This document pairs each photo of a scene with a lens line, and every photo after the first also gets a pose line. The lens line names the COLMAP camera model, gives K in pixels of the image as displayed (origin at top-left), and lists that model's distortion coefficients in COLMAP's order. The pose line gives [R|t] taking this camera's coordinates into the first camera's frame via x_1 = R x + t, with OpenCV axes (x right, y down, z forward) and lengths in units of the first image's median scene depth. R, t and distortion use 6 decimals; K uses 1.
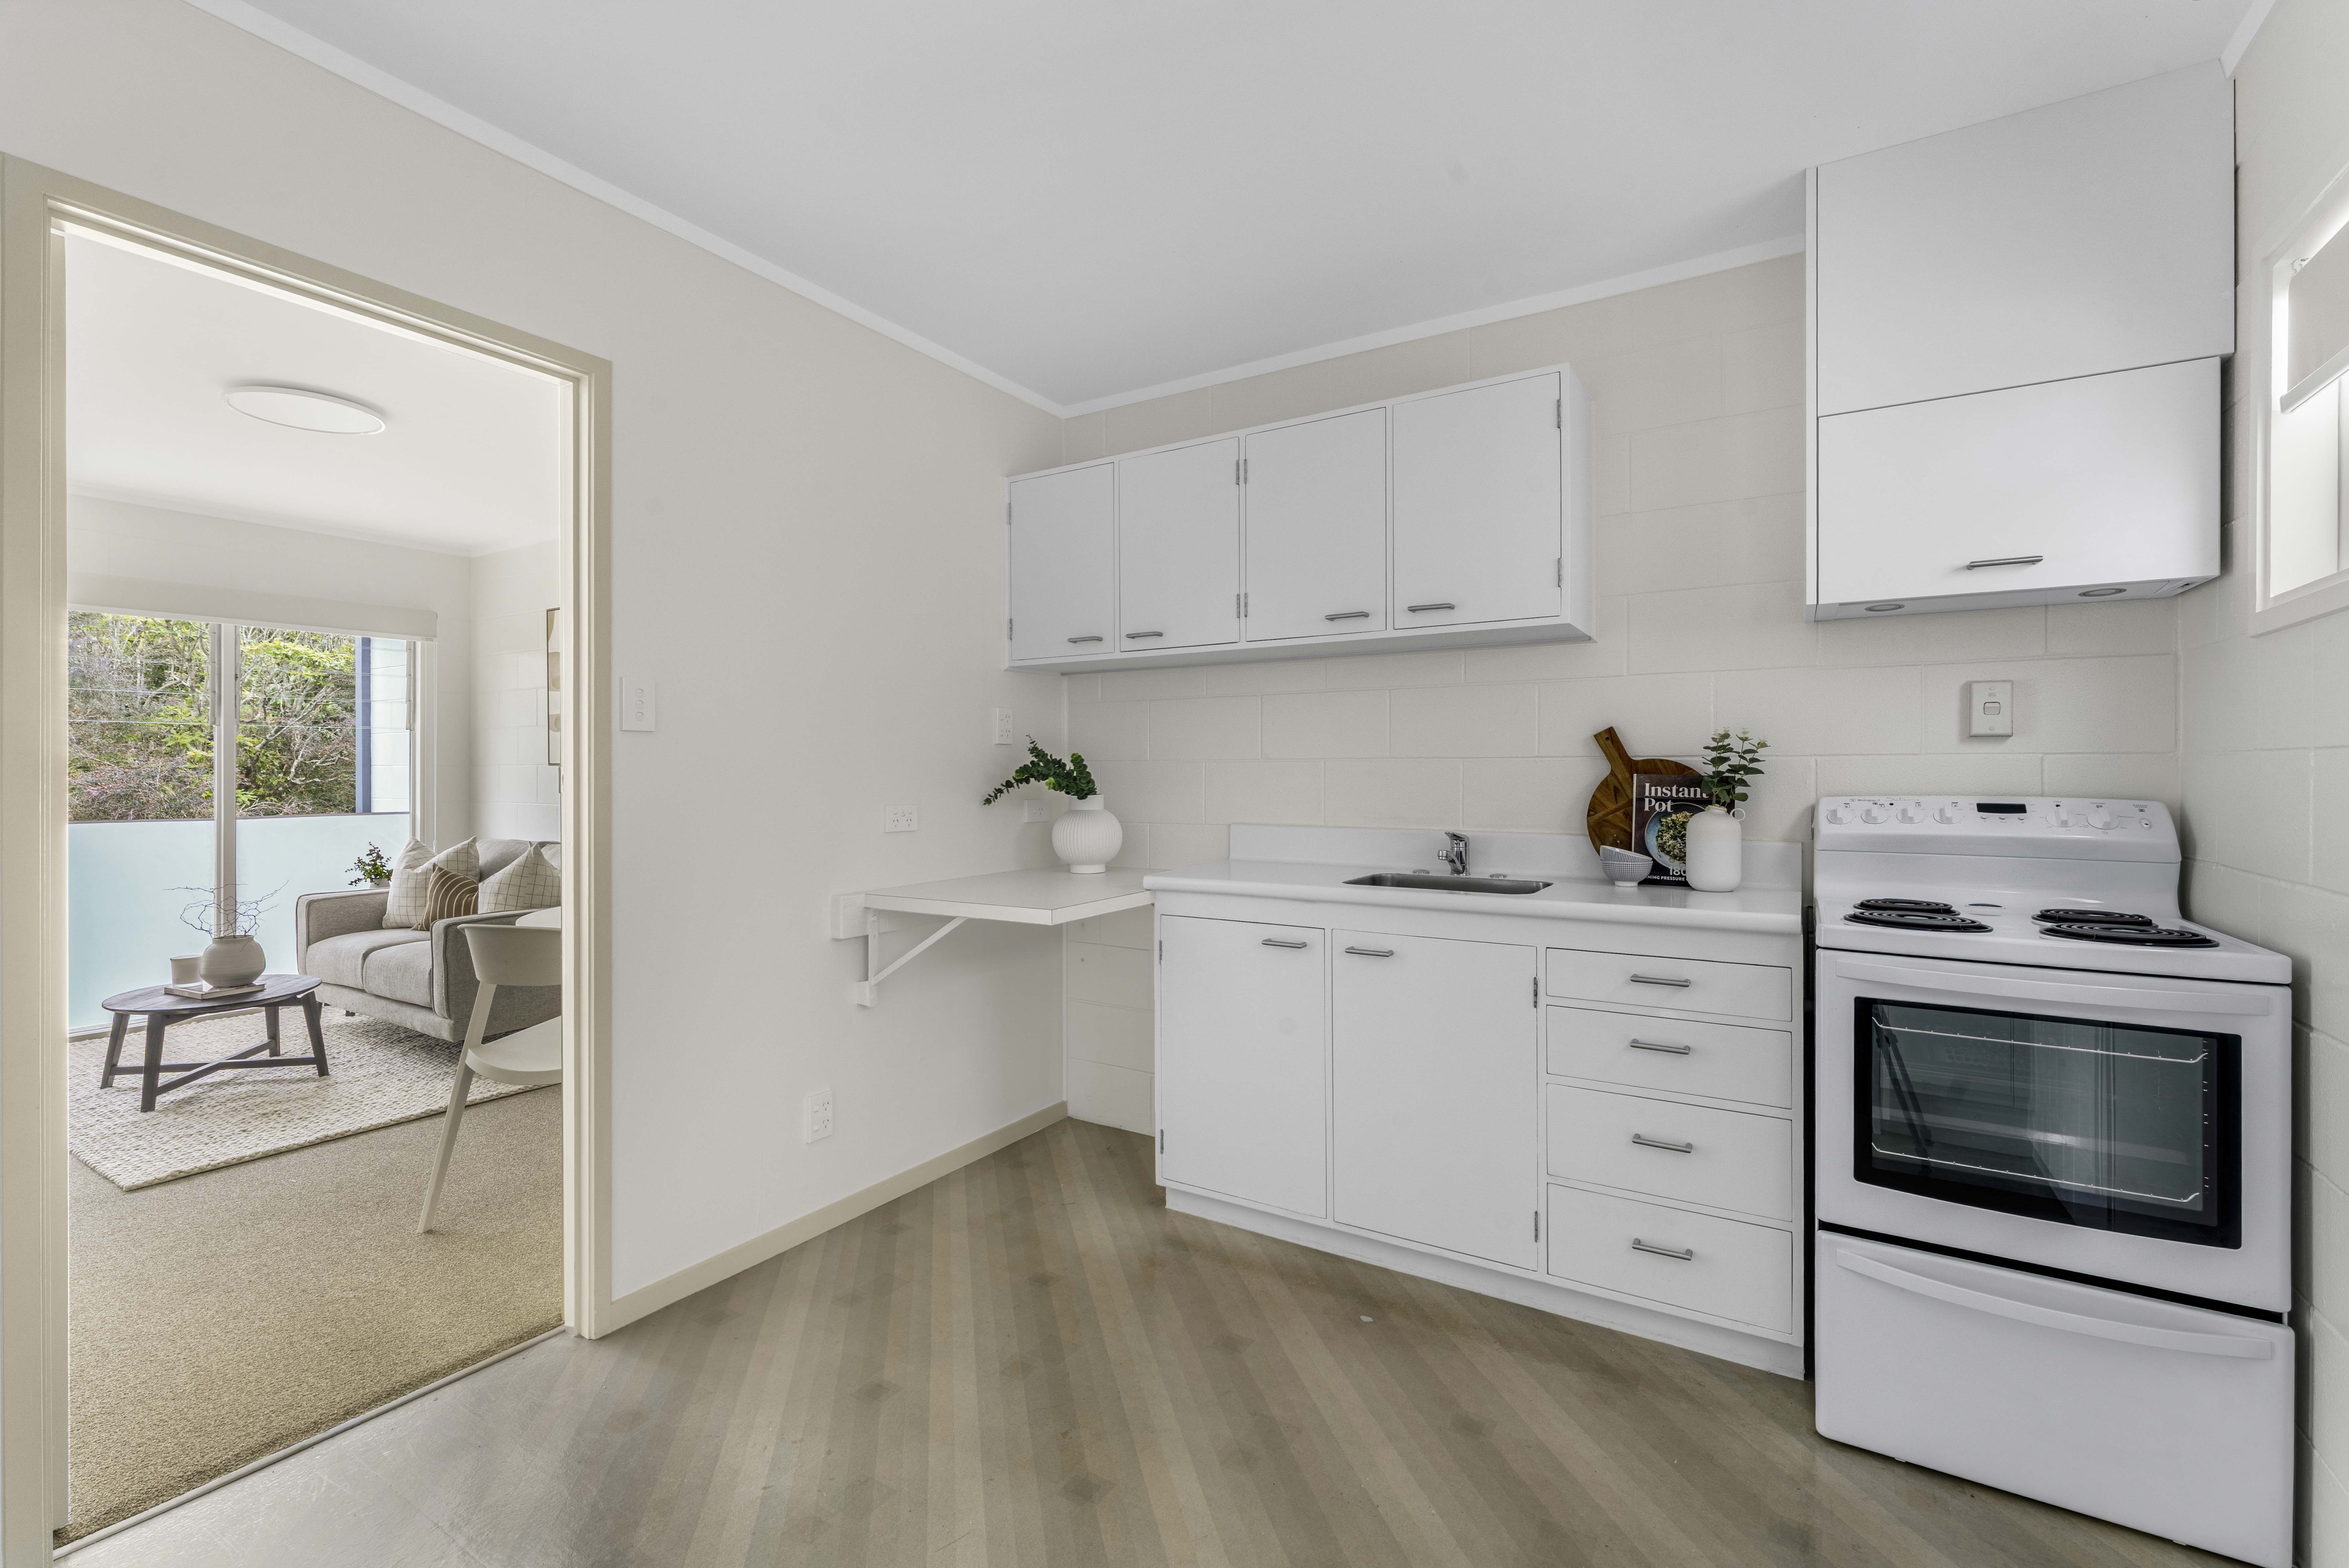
lens RADIAL K [[1009.4, 0, 1173.0], [0, 1009.4, 775.9], [0, 0, 1]] dist [-0.001639, -0.000352]
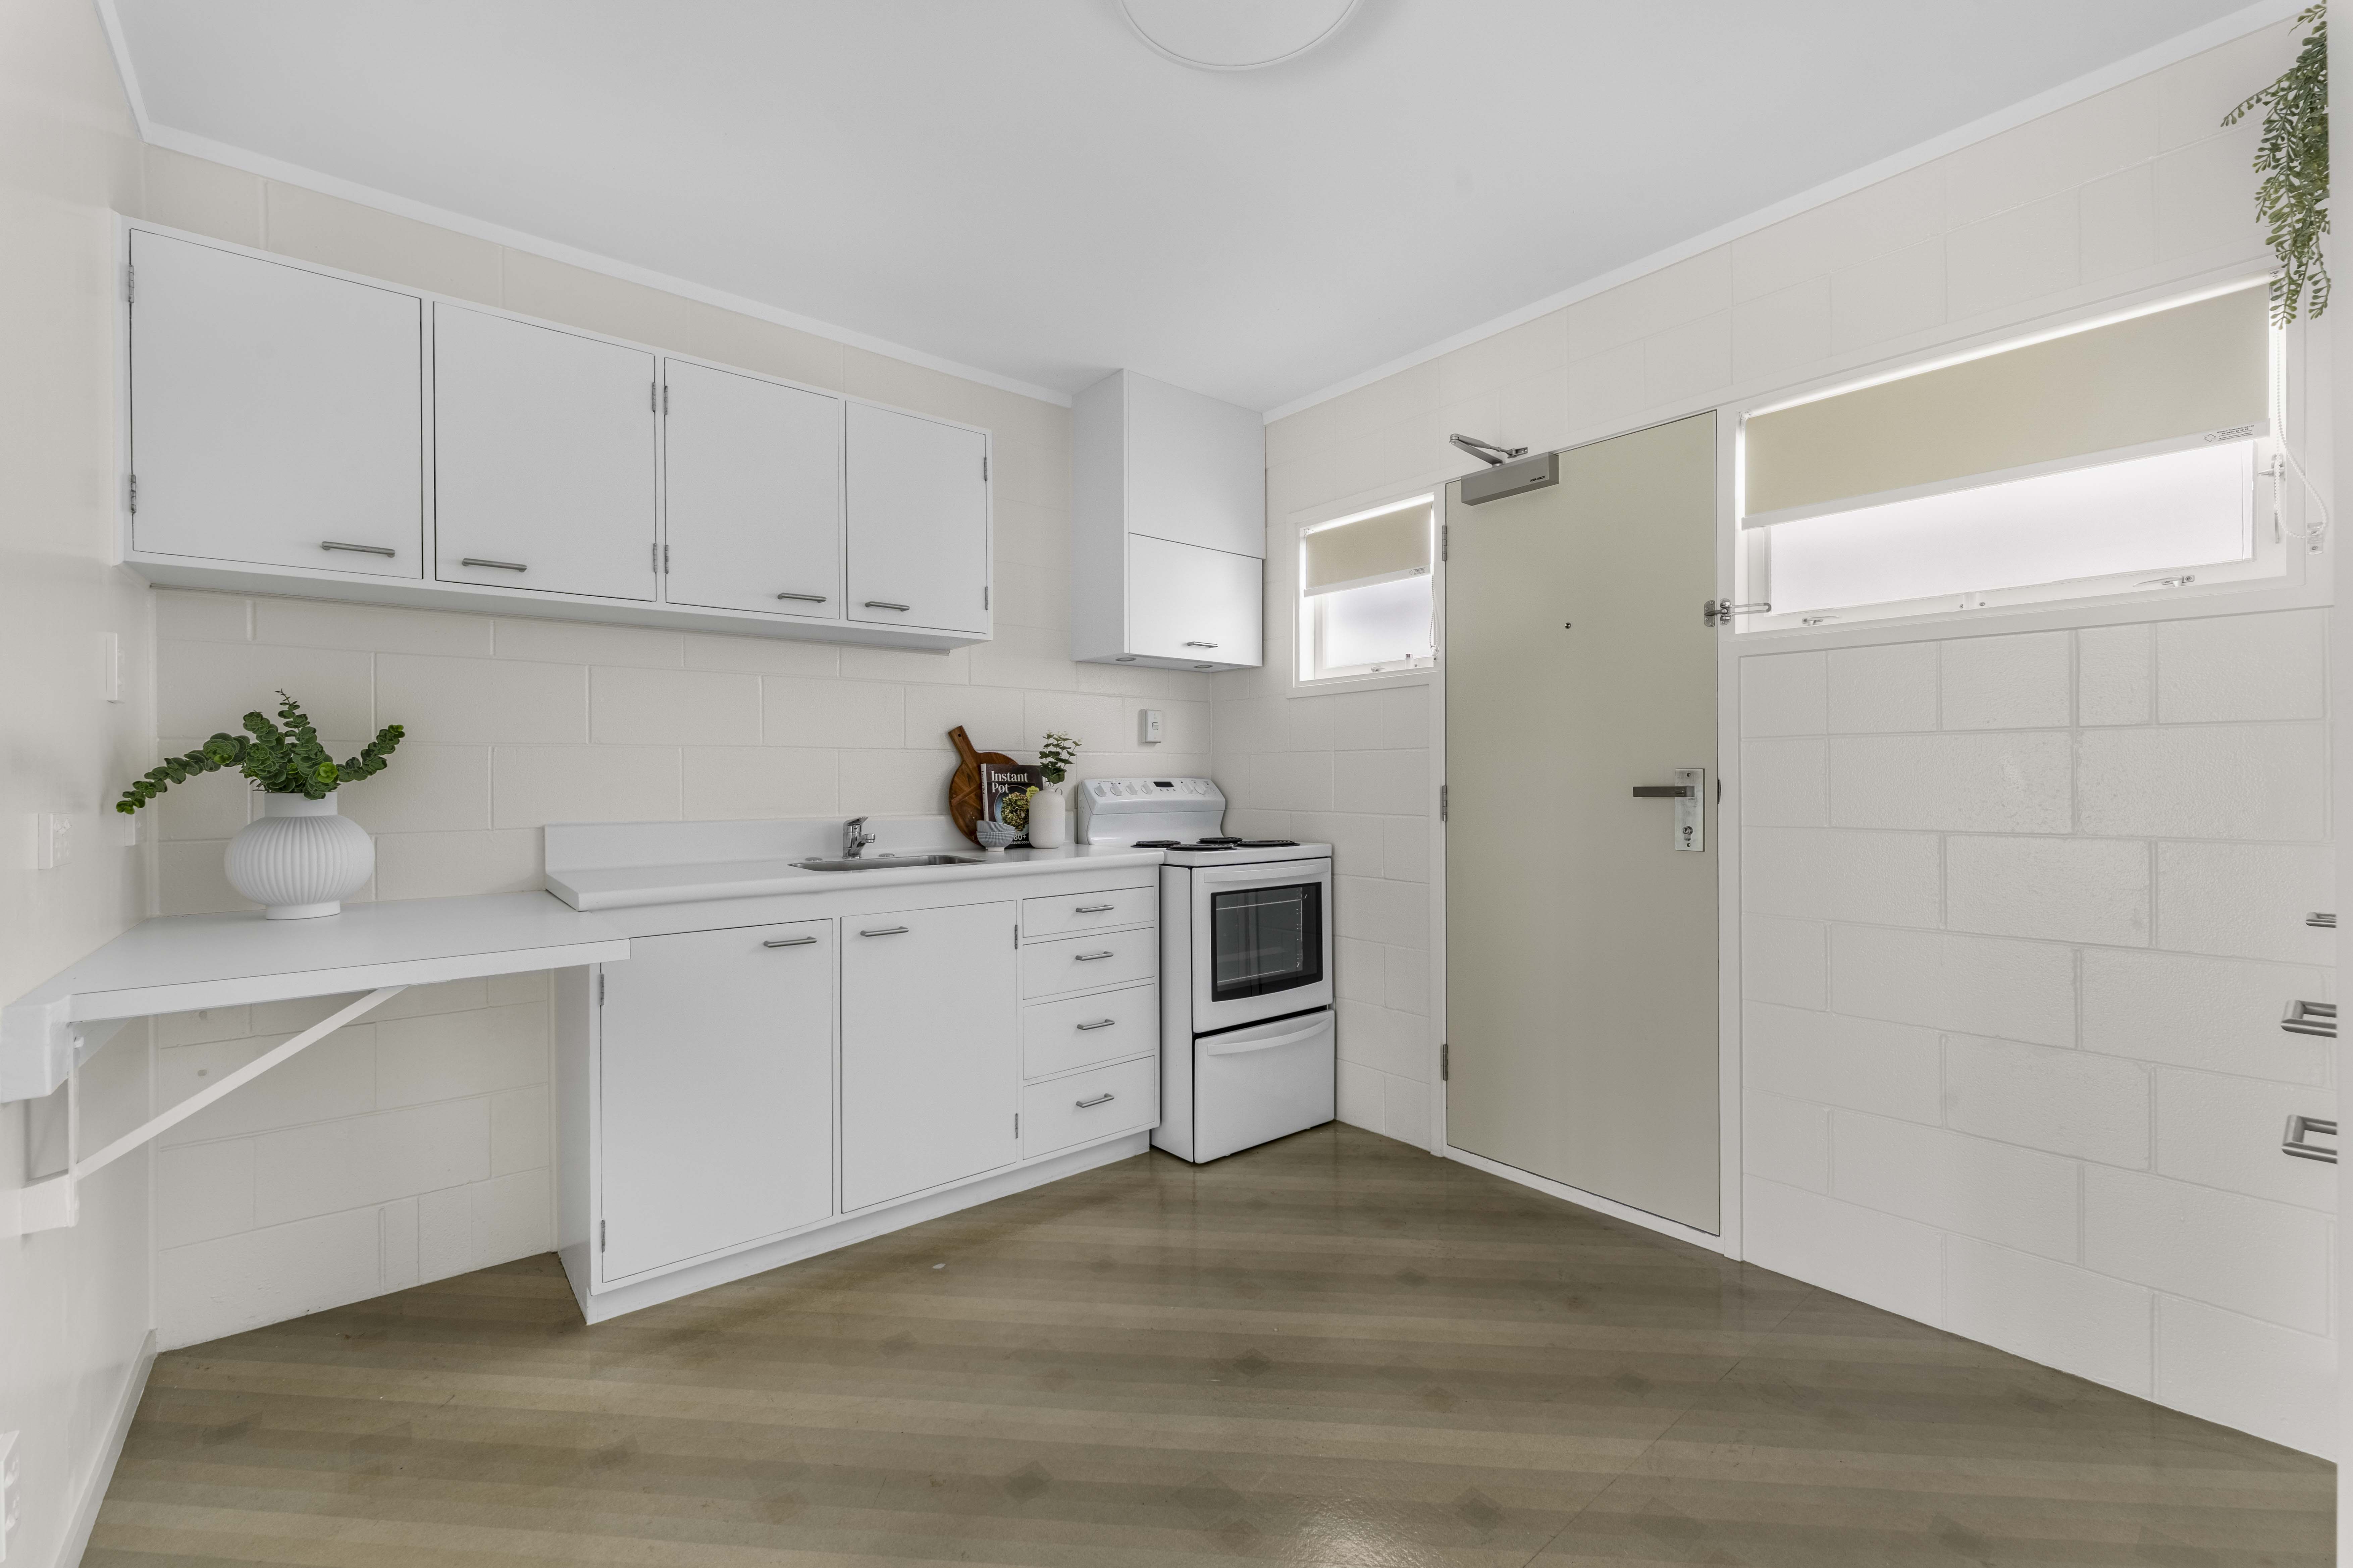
lens RADIAL K [[980.6, 0, 1176.5], [0, 980.6, 784.0], [0, 0, 1]] dist [-0.001849, -0.000730]
pose [[0.315518, -0.006876, 0.948895, -0.652626], [0.009840, 0.999944, 0.003974, 0.021603], [-0.948868, 0.008083, 0.315568, 0.391147]]
